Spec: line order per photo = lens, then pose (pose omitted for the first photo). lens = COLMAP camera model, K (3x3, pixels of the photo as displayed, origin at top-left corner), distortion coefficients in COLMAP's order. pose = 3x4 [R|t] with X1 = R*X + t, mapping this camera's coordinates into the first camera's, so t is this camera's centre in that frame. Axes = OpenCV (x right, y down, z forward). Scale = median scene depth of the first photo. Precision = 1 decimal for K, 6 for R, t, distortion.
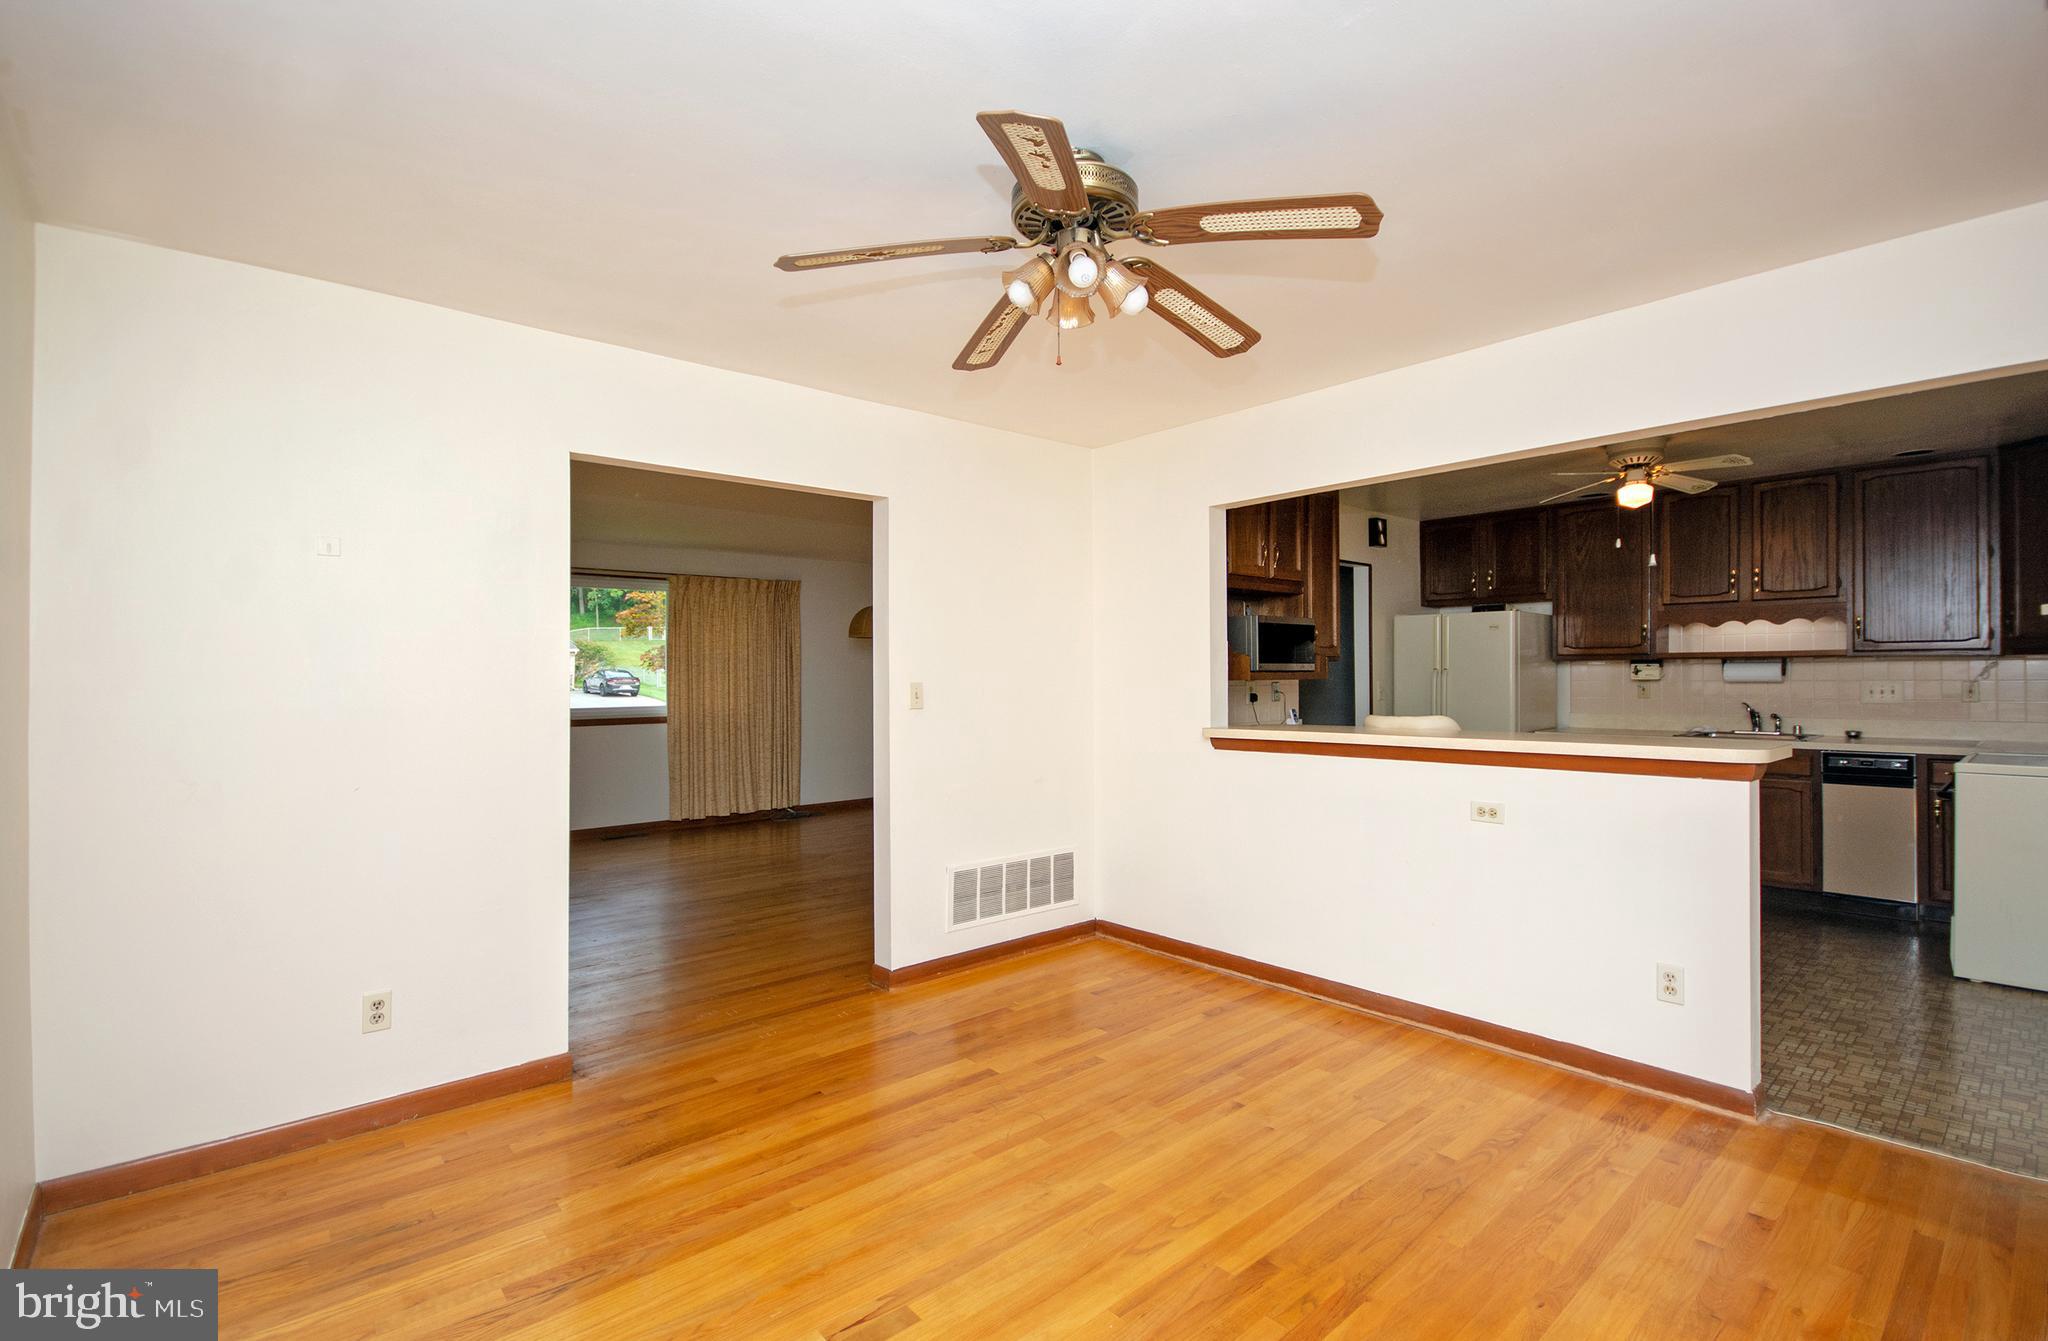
lens RADIAL K [[943.9, 0, 1033.7], [0, 943.9, 667.3], [0, 0, 1]] dist [-0.010814, -0.002991]
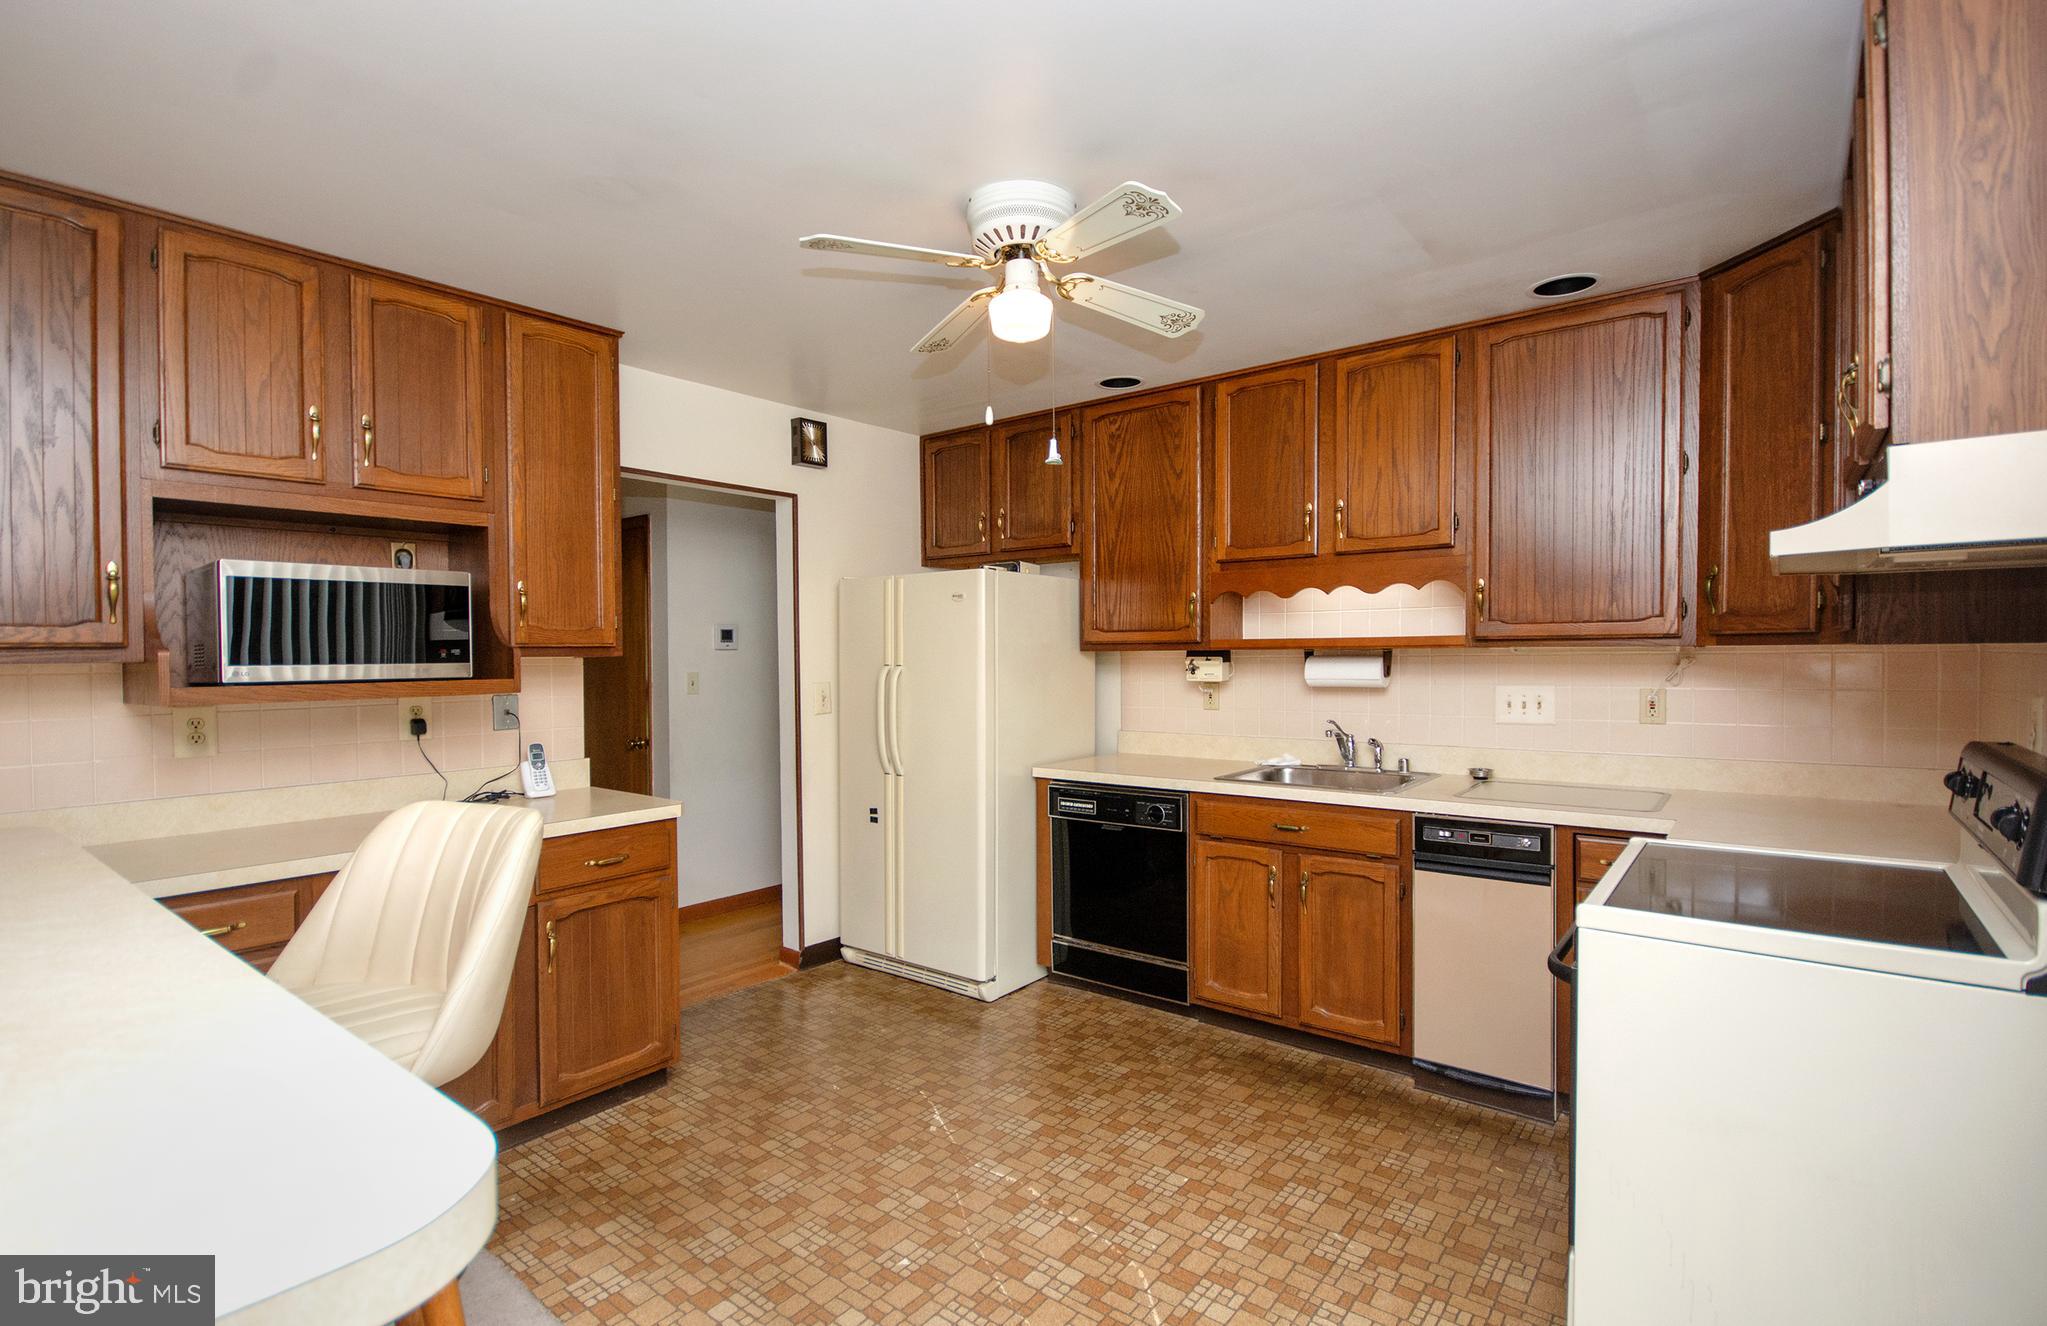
lens RADIAL K [[948.1, 0, 1009.8], [0, 948.1, 670.6], [0, 0, 1]] dist [0.001993, -0.000412]
pose [[0.987641, -0.004322, 0.156675, 0.532955], [0.000775, 0.999742, 0.022695, -0.011707], [-0.156733, -0.022293, 0.987389, 0.490959]]
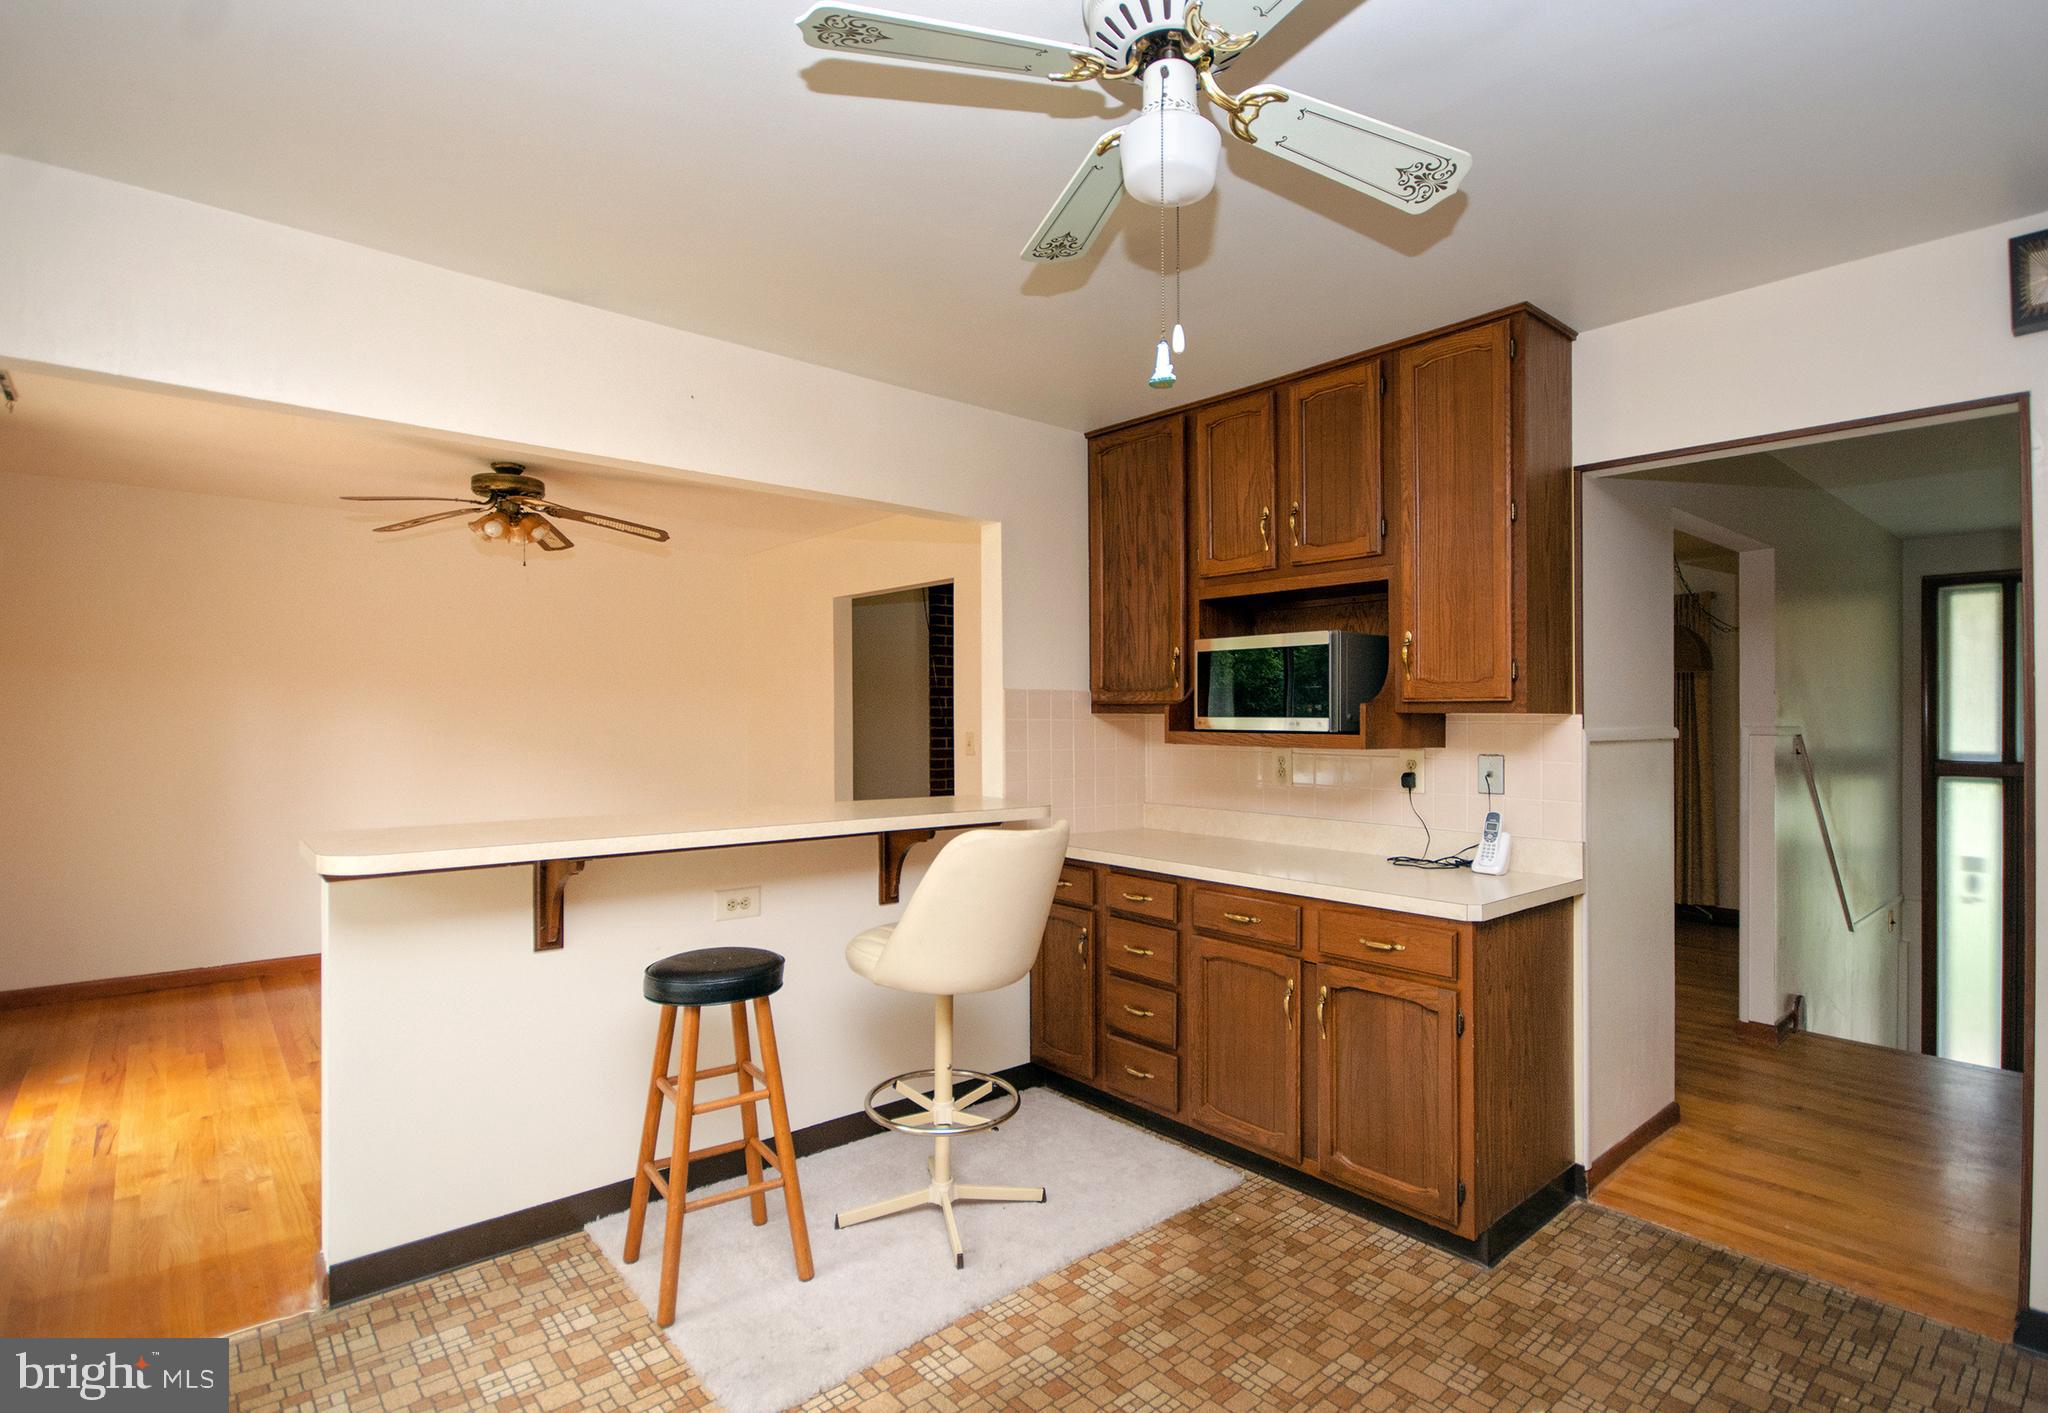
lens RADIAL K [[987.6, 0, 1027.7], [0, 987.6, 717.6], [0, 0, 1]] dist [-0.005947, -0.000963]
pose [[-0.008925, 0.012142, -0.999886, 0.912822], [0.003481, 0.999921, 0.012112, -0.011912], [0.999954, -0.003373, -0.008966, 0.916302]]
